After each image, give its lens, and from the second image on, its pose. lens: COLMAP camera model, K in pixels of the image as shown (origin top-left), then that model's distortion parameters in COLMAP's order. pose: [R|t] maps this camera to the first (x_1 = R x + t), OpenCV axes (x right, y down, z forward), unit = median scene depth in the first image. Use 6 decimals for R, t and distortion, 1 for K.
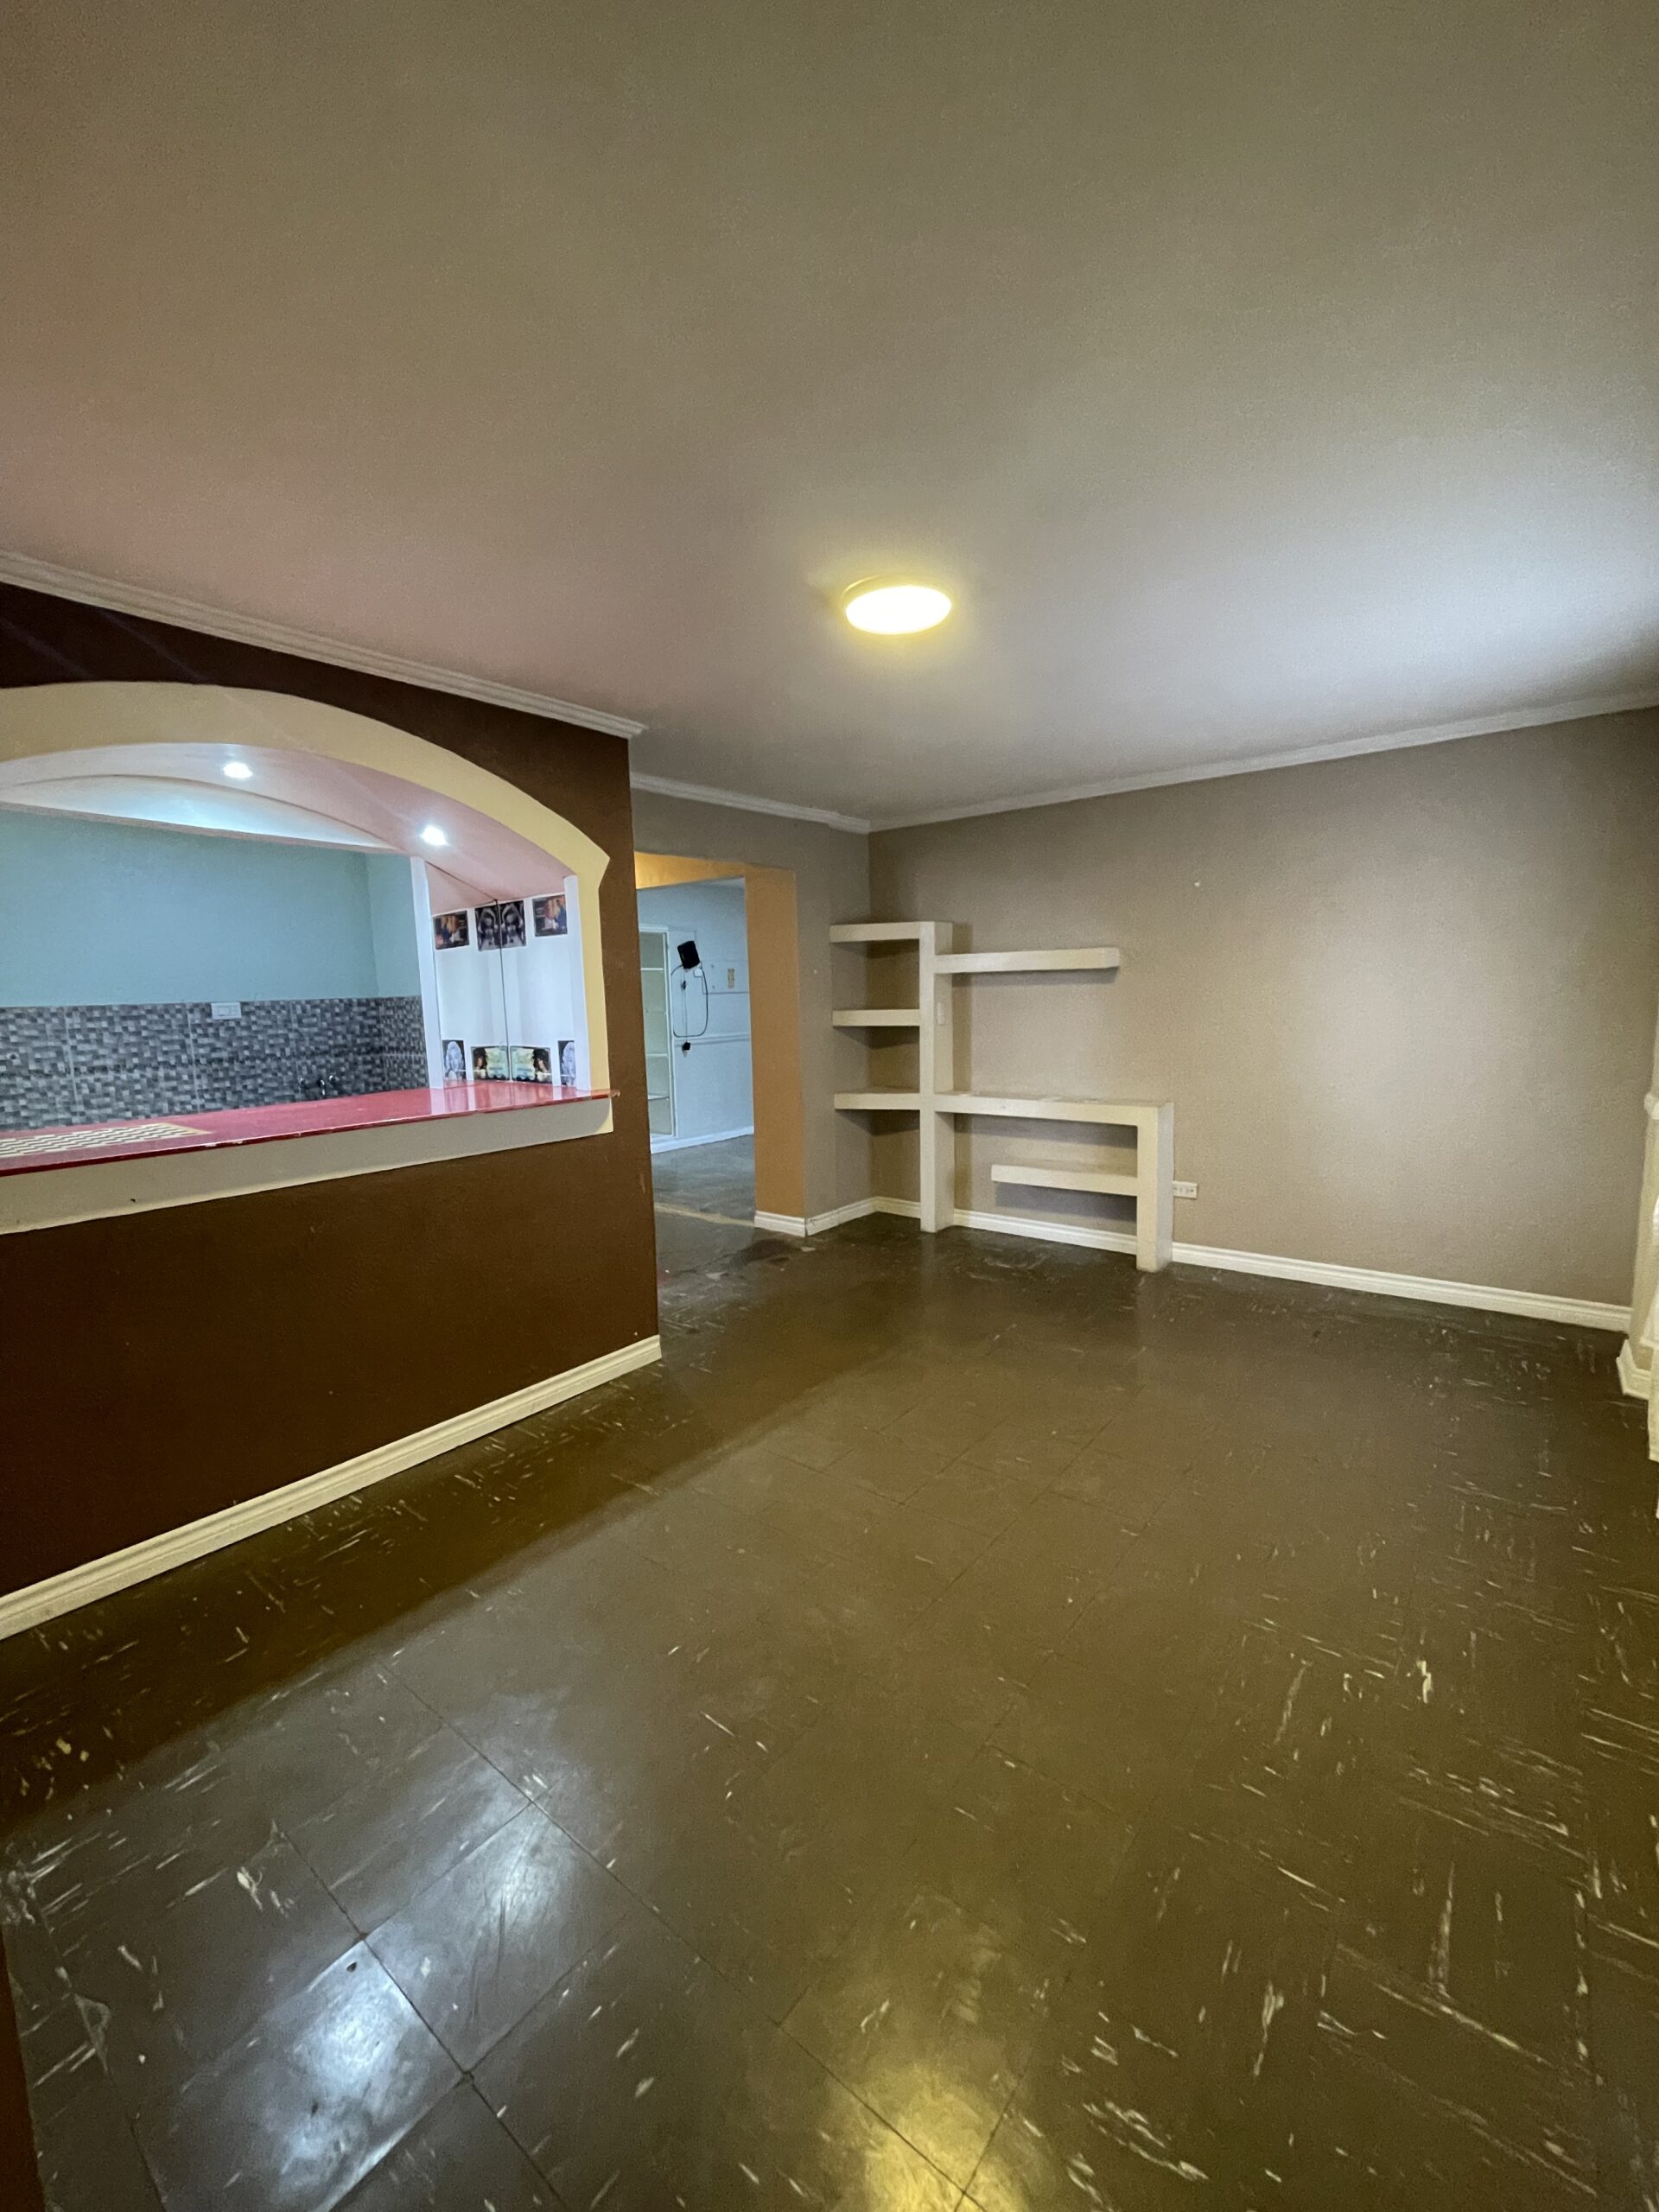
lens RADIAL K [[903.0, 0, 836.4], [0, 903.0, 1100.8], [0, 0, 1]] dist [-0.009983, -0.000177]
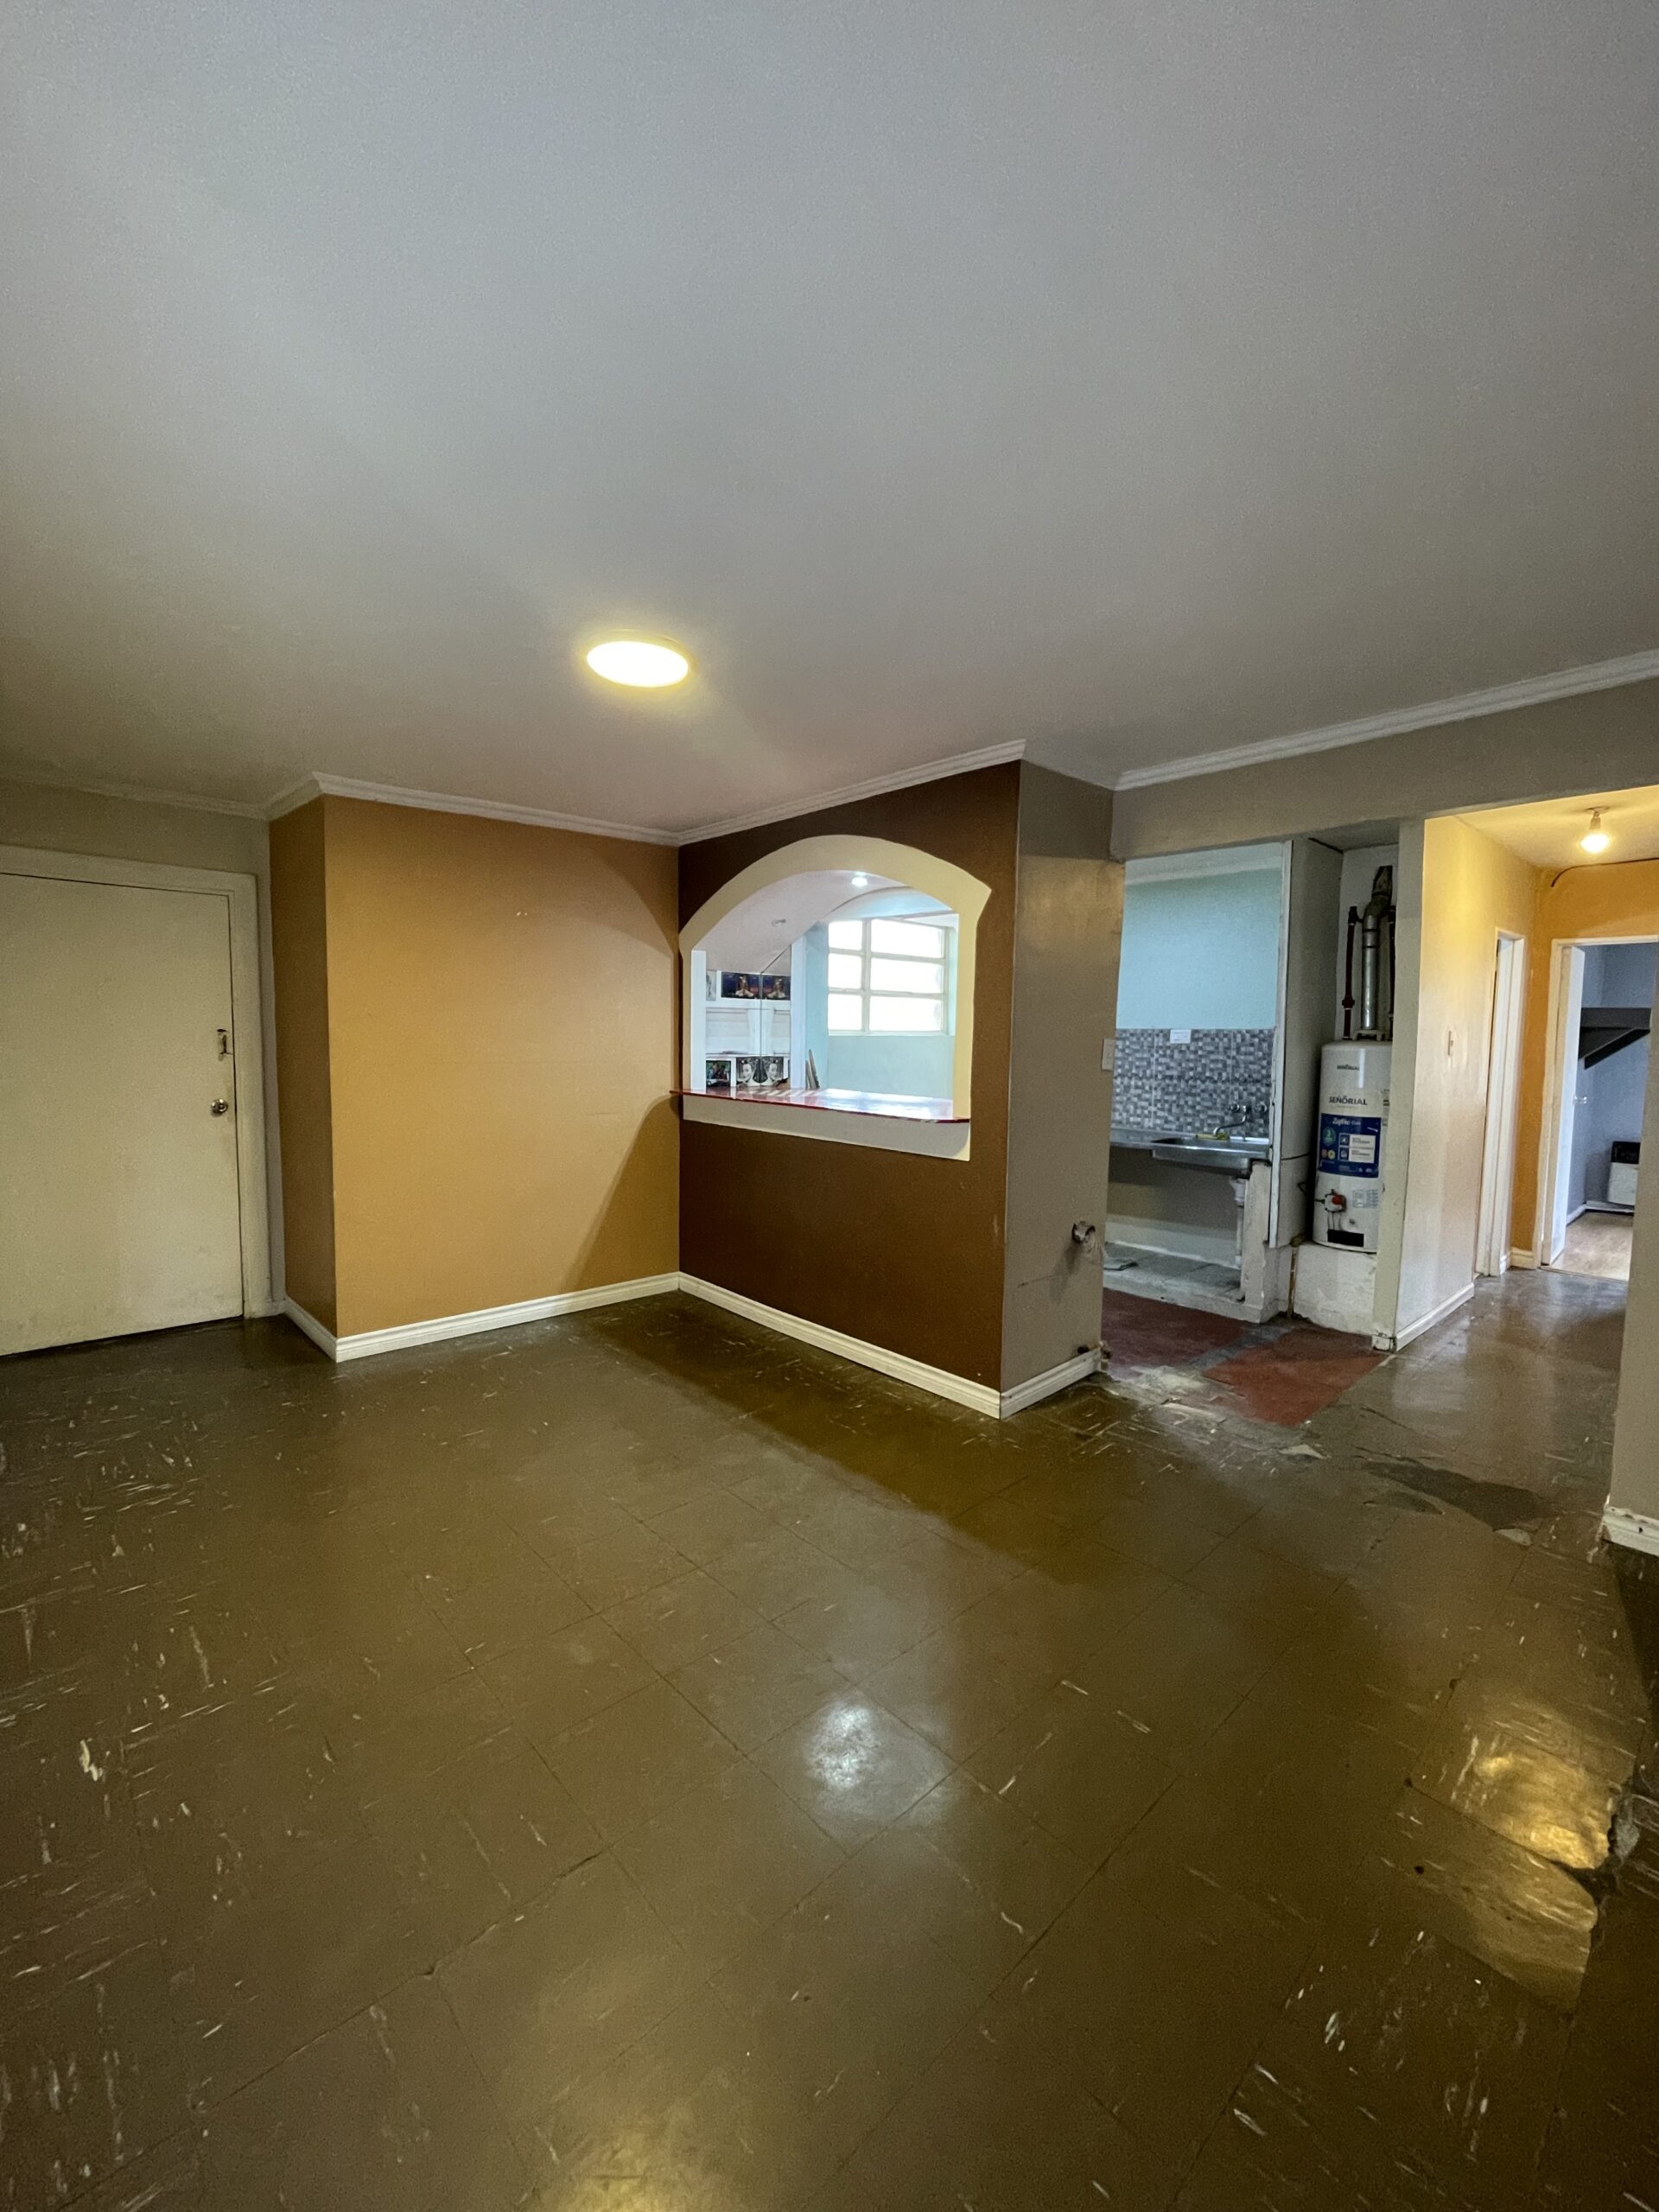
lens RADIAL K [[903.0, 0, 836.4], [0, 903.0, 1100.8], [0, 0, 1]] dist [-0.009983, -0.000177]
pose [[-0.159174, 0.099179, -0.982256, 0.576373], [-0.131159, 0.983997, 0.120609, -0.102069], [0.978499, 0.148029, -0.143619, 0.750446]]
